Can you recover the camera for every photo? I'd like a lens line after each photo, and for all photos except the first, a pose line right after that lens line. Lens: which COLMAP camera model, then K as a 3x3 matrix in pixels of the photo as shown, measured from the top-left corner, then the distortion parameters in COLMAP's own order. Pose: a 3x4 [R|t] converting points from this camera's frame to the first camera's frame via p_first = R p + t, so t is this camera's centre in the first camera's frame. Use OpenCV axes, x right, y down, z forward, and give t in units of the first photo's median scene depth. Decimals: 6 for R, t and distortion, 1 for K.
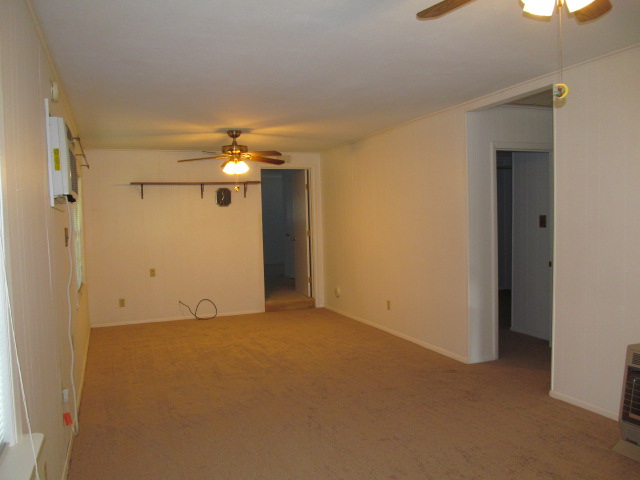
lens RADIAL K [[534.5, 0, 320.7], [0, 534.5, 242.0], [0, 0, 1]] dist [-0.049934, 0.010015]
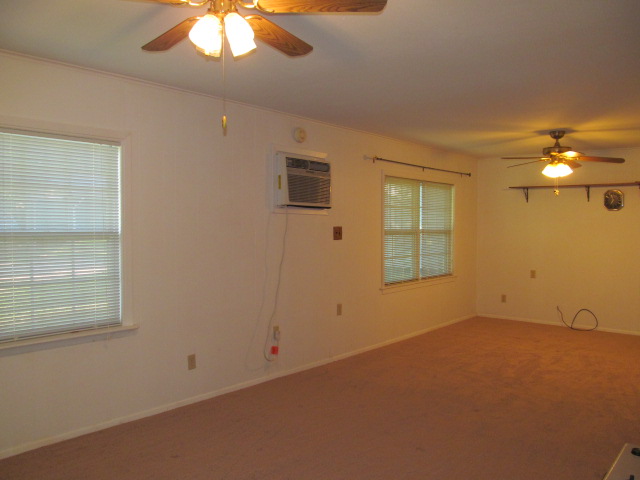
lens RADIAL K [[534.5, 0, 321.9], [0, 534.5, 242.9], [0, 0, 1]] dist [-0.049934, 0.010015]
pose [[0.439222, 0.059319, -0.896418, 0.504874], [-0.056870, 0.997652, 0.038153, -0.022307], [0.896577, 0.034222, 0.441564, 0.213911]]
